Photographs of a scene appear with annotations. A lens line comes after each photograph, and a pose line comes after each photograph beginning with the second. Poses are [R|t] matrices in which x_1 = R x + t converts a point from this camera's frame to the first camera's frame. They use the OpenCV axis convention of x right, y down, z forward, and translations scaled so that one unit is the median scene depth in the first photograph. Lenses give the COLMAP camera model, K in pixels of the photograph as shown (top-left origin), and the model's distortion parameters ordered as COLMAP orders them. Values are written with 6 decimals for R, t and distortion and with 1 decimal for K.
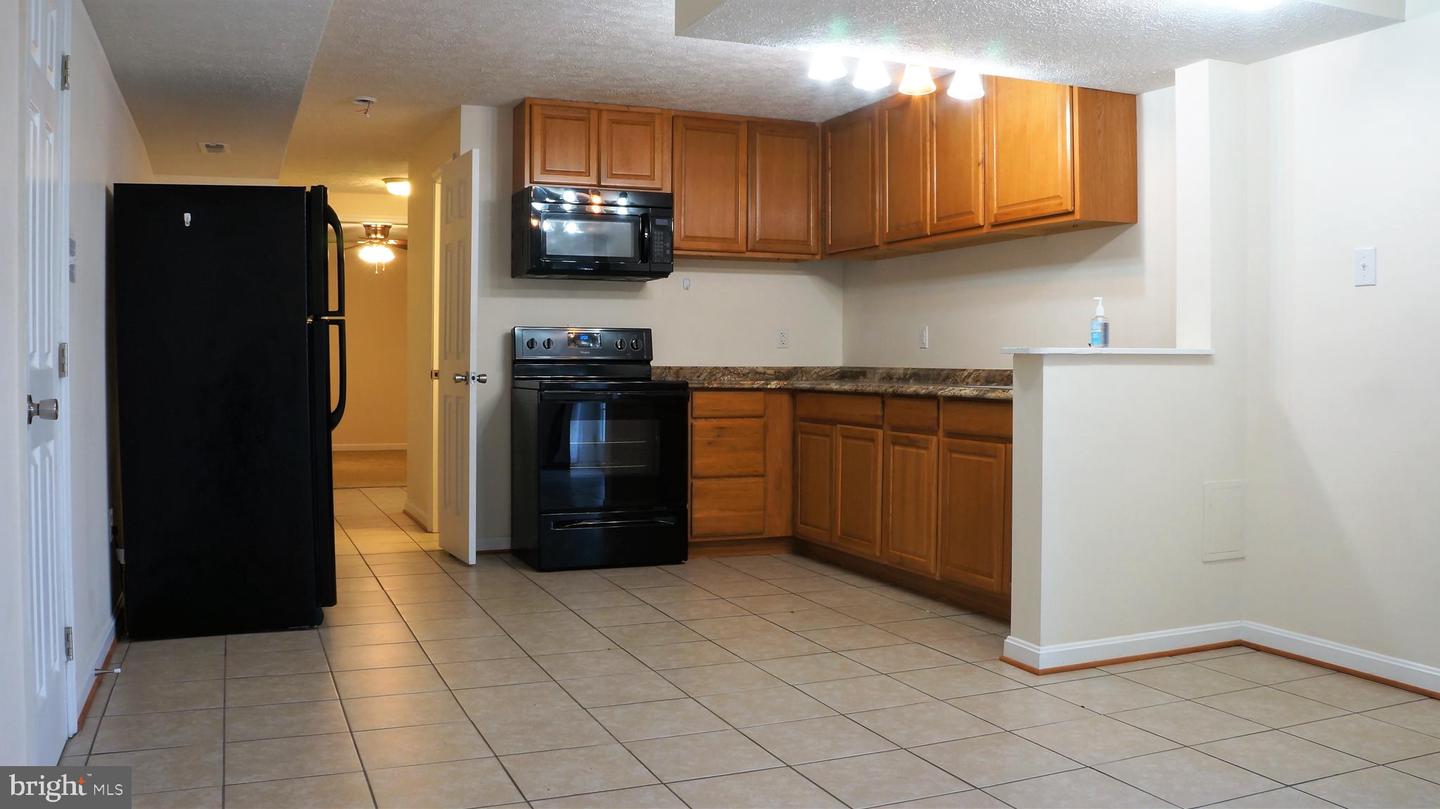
lens RADIAL K [[1187.2, 0, 720.0], [0, 1187.2, 404.5], [0, 0, 1]] dist [-0.173581, 0.122760]
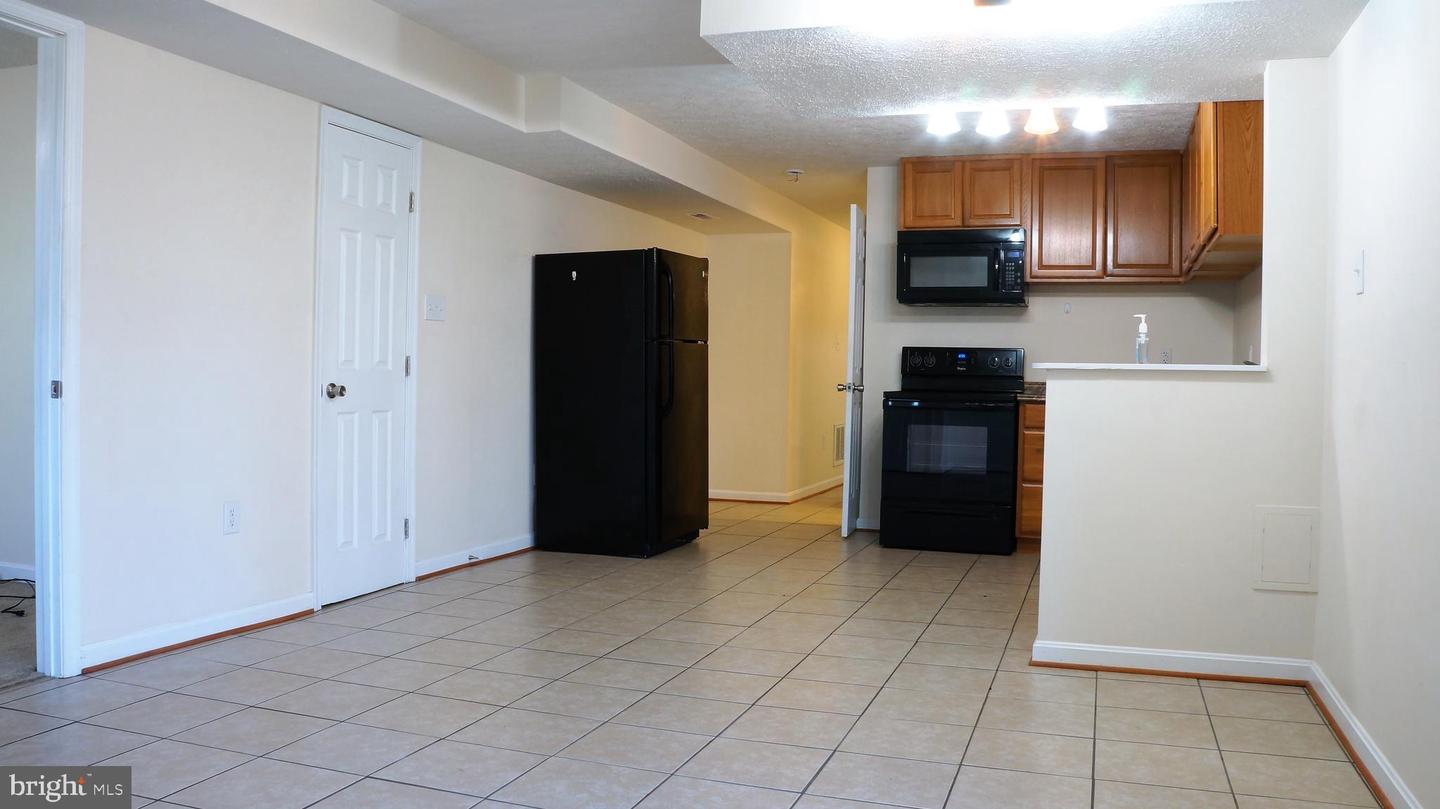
lens RADIAL K [[1113.9, 0, 720.0], [0, 1113.9, 404.5], [0, 0, 1]] dist [-0.157772, 0.083749]
pose [[0.744041, 0.029416, -0.667486, 0.599848], [-0.039270, 0.999229, 0.000262, 0.000913], [0.666979, 0.026017, 0.744622, 0.036439]]
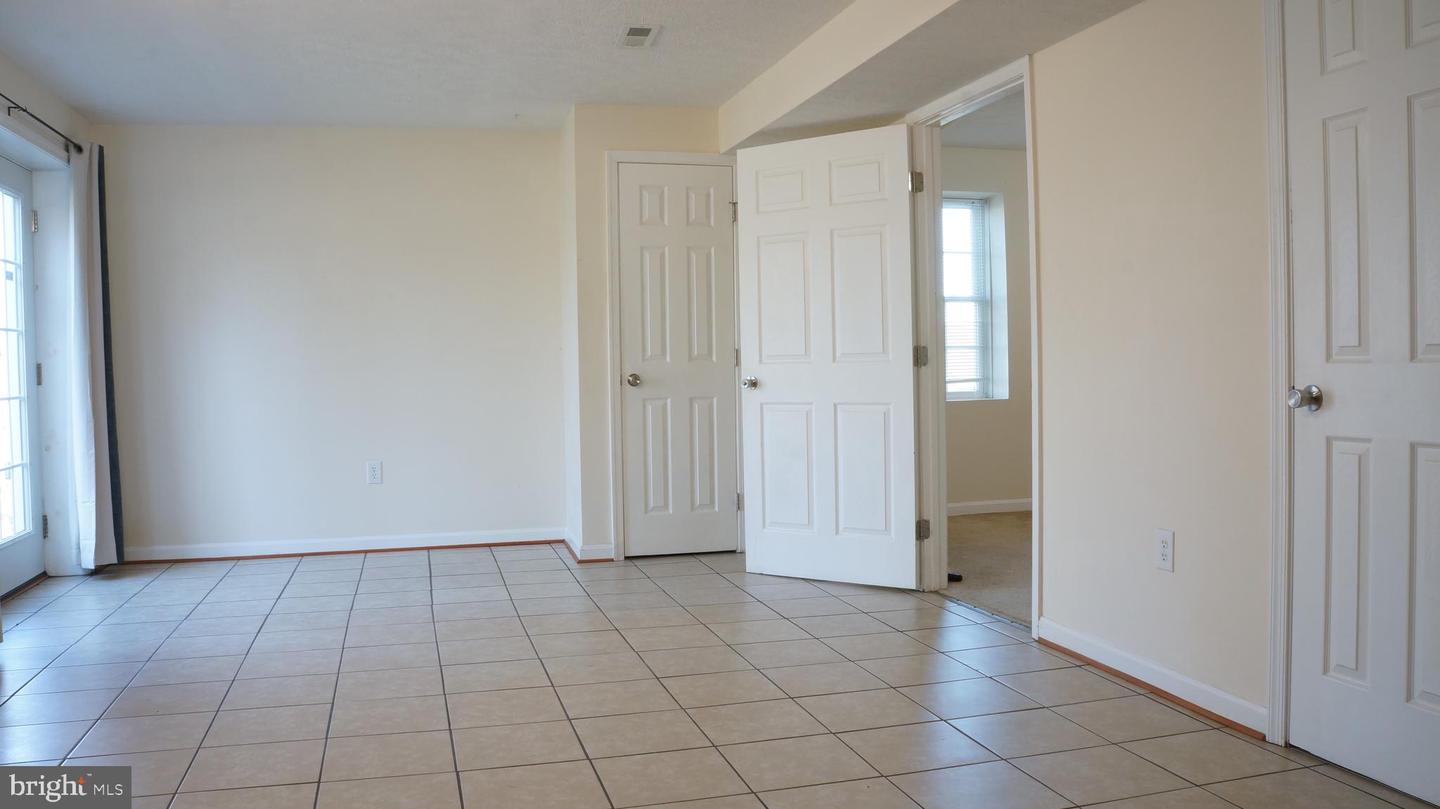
lens RADIAL K [[1113.9, 0, 720.0], [0, 1113.9, 404.5], [0, 0, 1]] dist [-0.157772, 0.083749]
pose [[-0.993203, 0.009598, 0.115994, -0.079478], [0.017188, 0.997763, 0.064609, -0.036469], [-0.115115, 0.066163, -0.991146, 1.158212]]
